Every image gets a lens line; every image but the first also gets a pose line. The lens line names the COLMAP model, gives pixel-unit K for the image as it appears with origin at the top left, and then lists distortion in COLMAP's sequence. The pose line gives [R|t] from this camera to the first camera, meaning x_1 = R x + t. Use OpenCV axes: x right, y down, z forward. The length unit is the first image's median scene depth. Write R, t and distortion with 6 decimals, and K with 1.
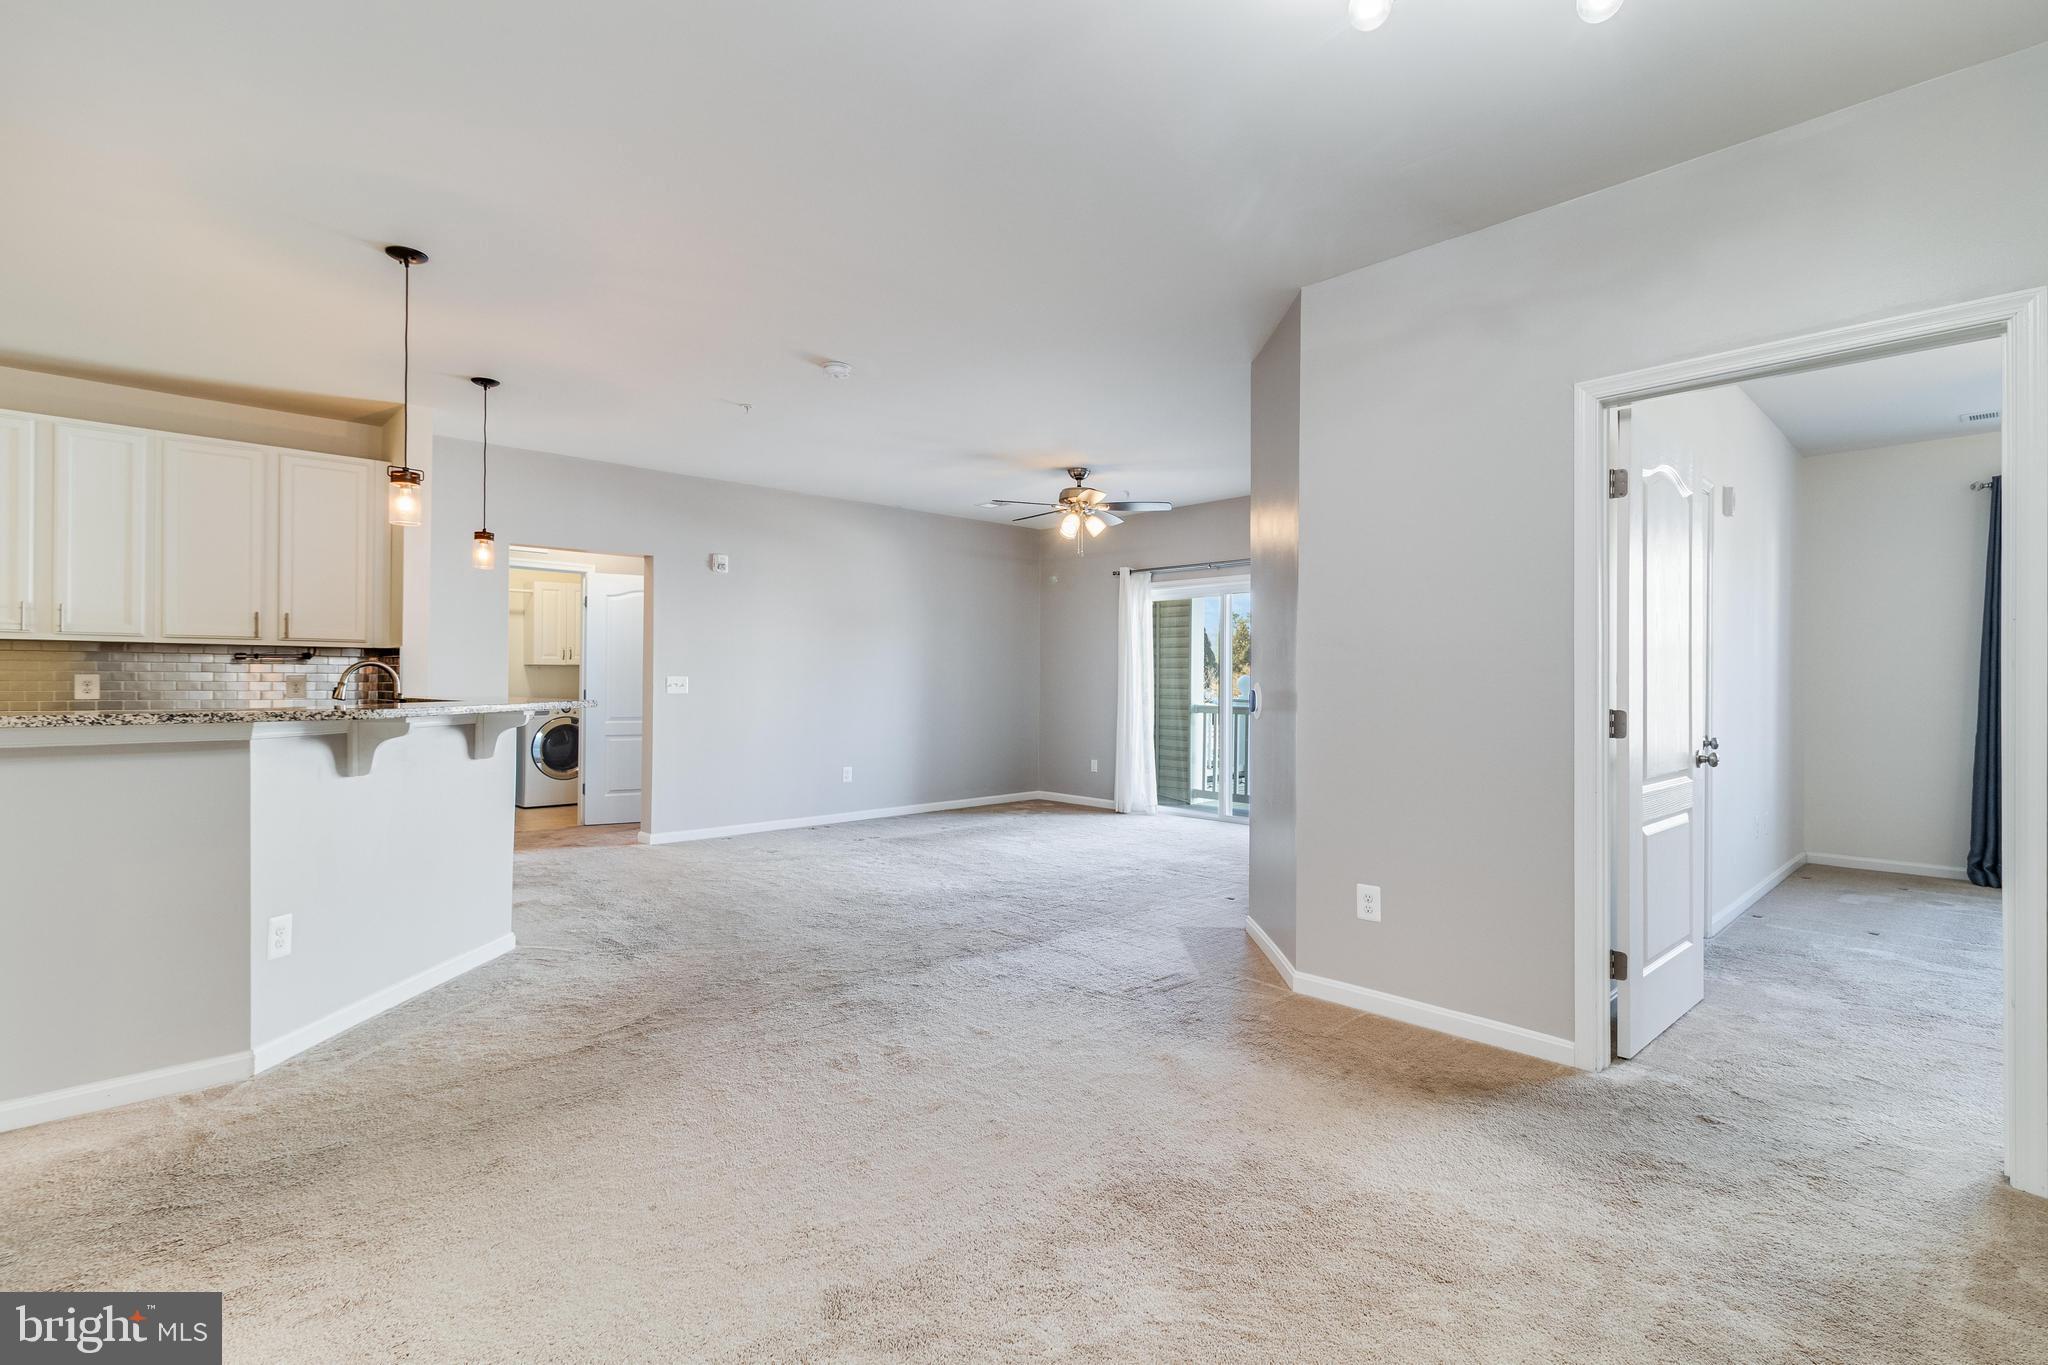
lens RADIAL K [[943.8, 0, 1024.0], [0, 943.8, 682.5], [0, 0, 1]] dist [0.001858, 0.000245]
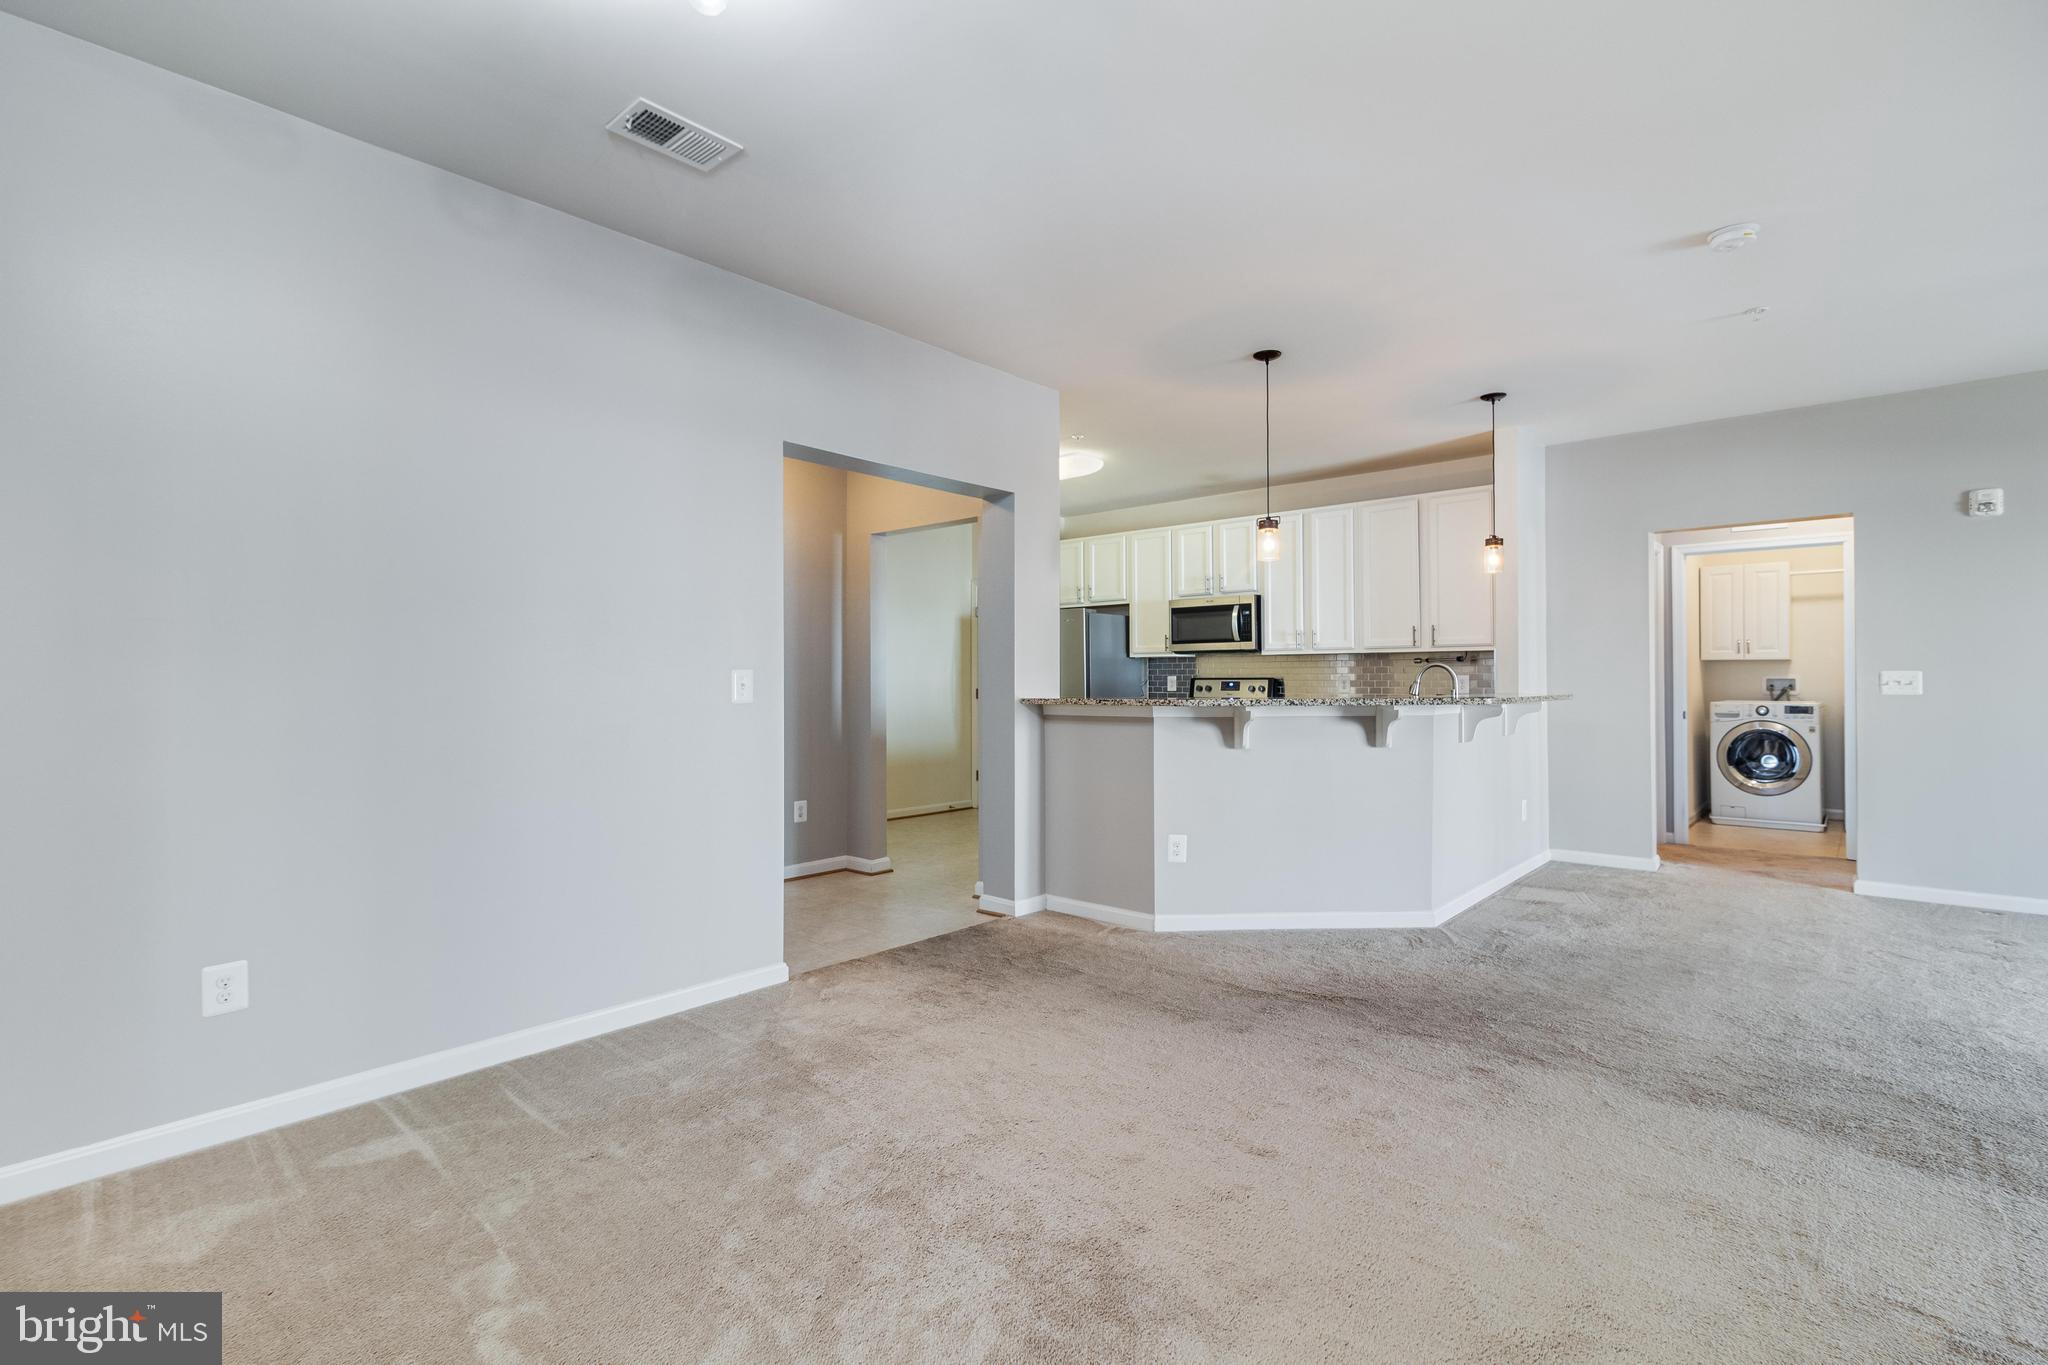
lens RADIAL K [[945.9, 0, 1034.7], [0, 945.9, 673.0], [0, 0, 1]] dist [0.000744, 0.000164]
pose [[0.088073, -0.012460, -0.996036, 0.307357], [0.002626, 0.999921, -0.012276, 0.002437], [0.996111, -0.001534, 0.088099, 0.278641]]
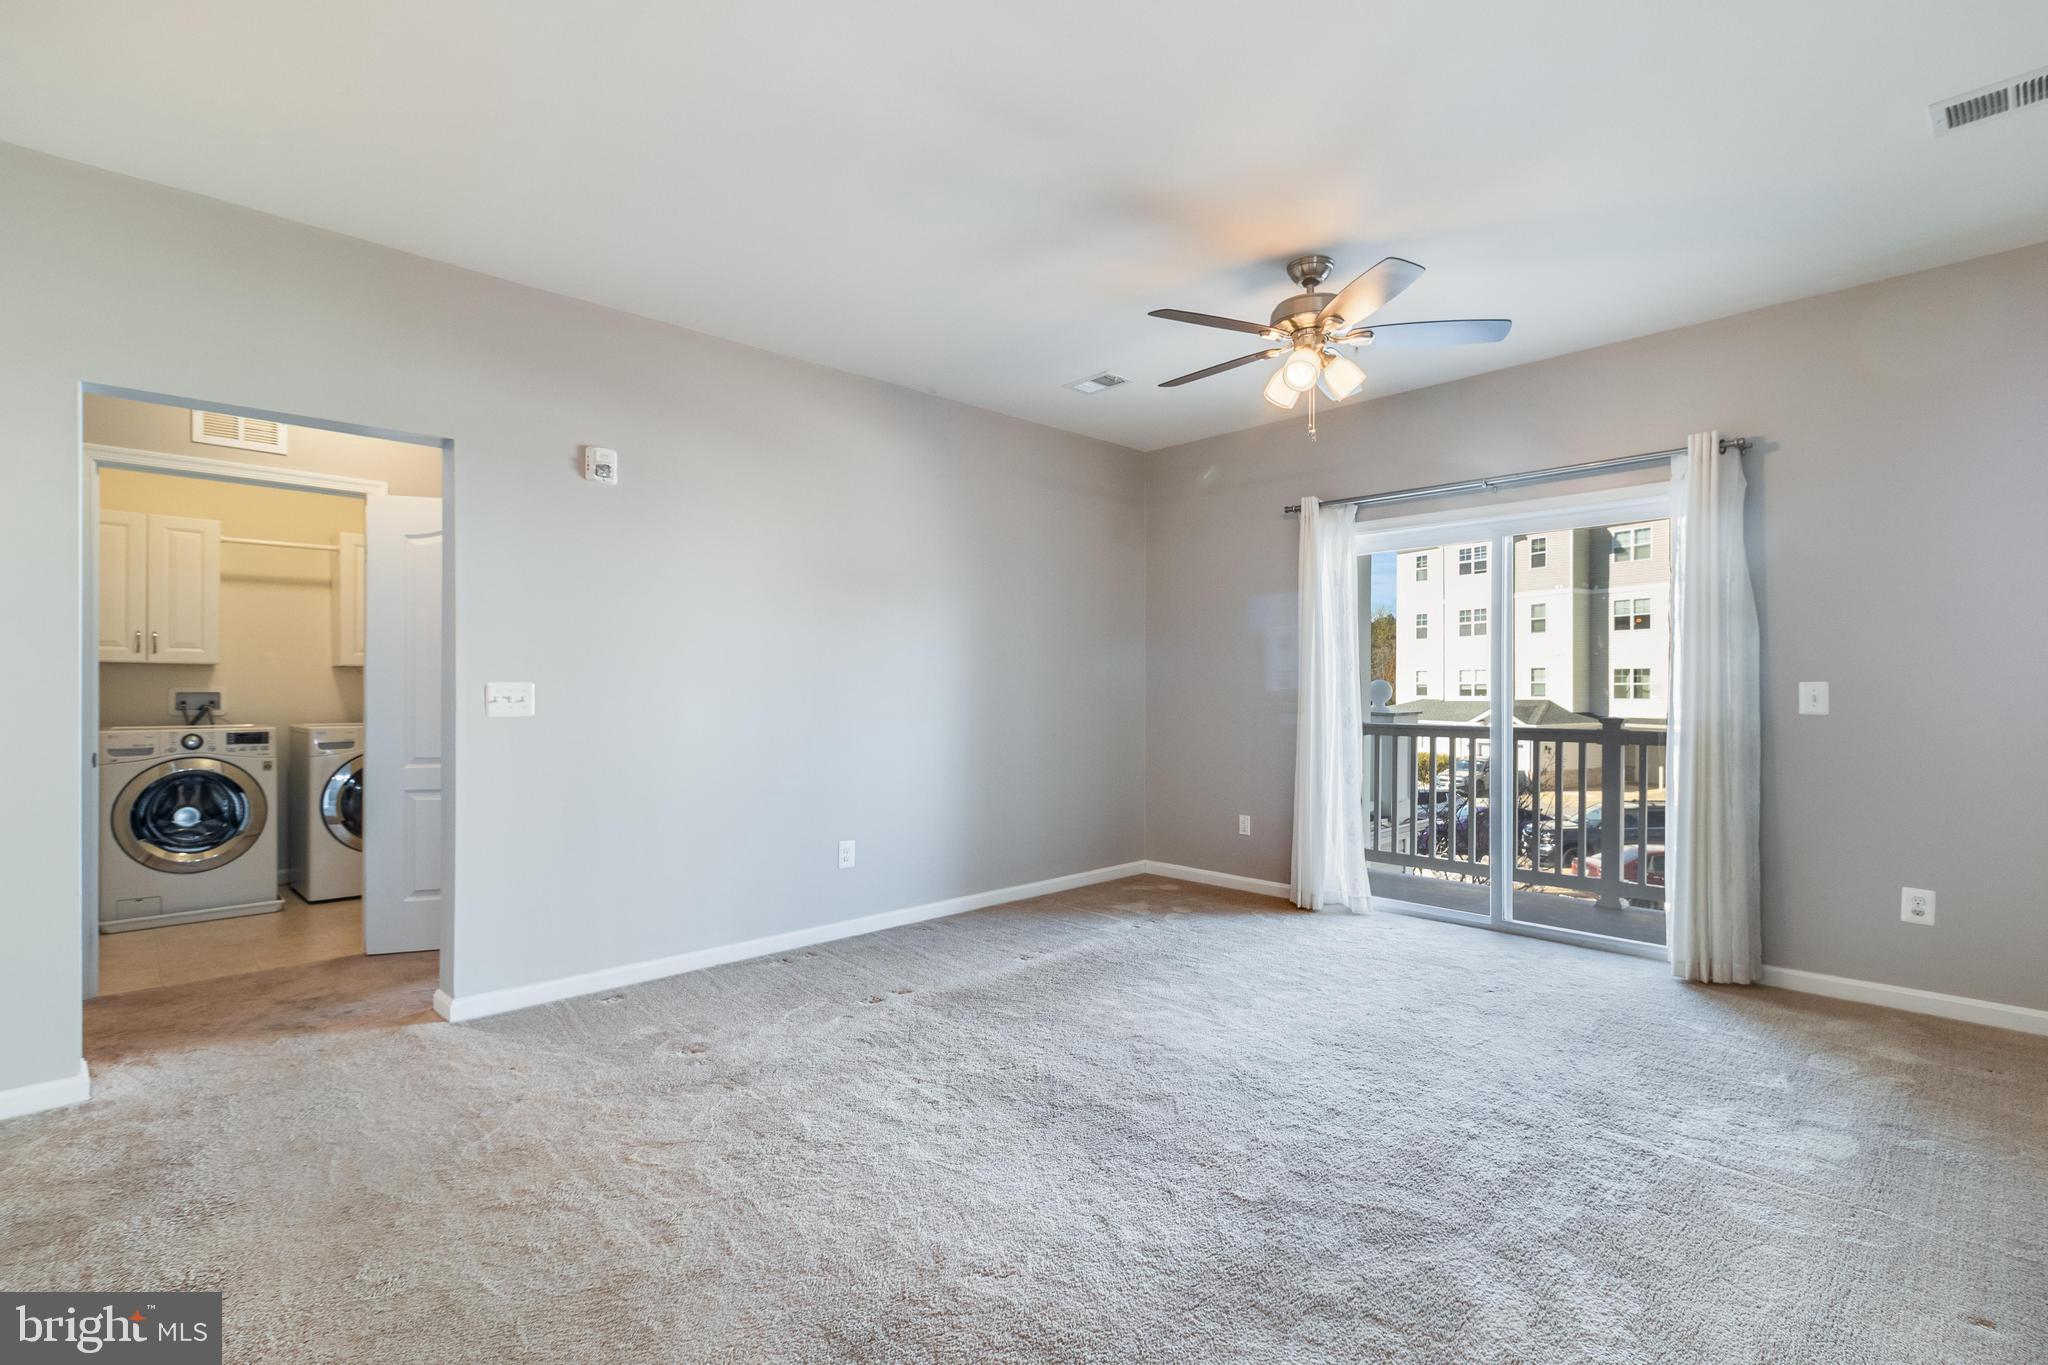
lens RADIAL K [[945.1, 0, 1026.4], [0, 945.1, 693.7], [0, 0, 1]] dist [0.005257, 0.000472]
pose [[0.999977, -0.004455, 0.005041, -0.095511], [0.004439, 0.999985, 0.003126, -0.000675], [-0.005054, -0.003103, 0.999982, 0.503649]]
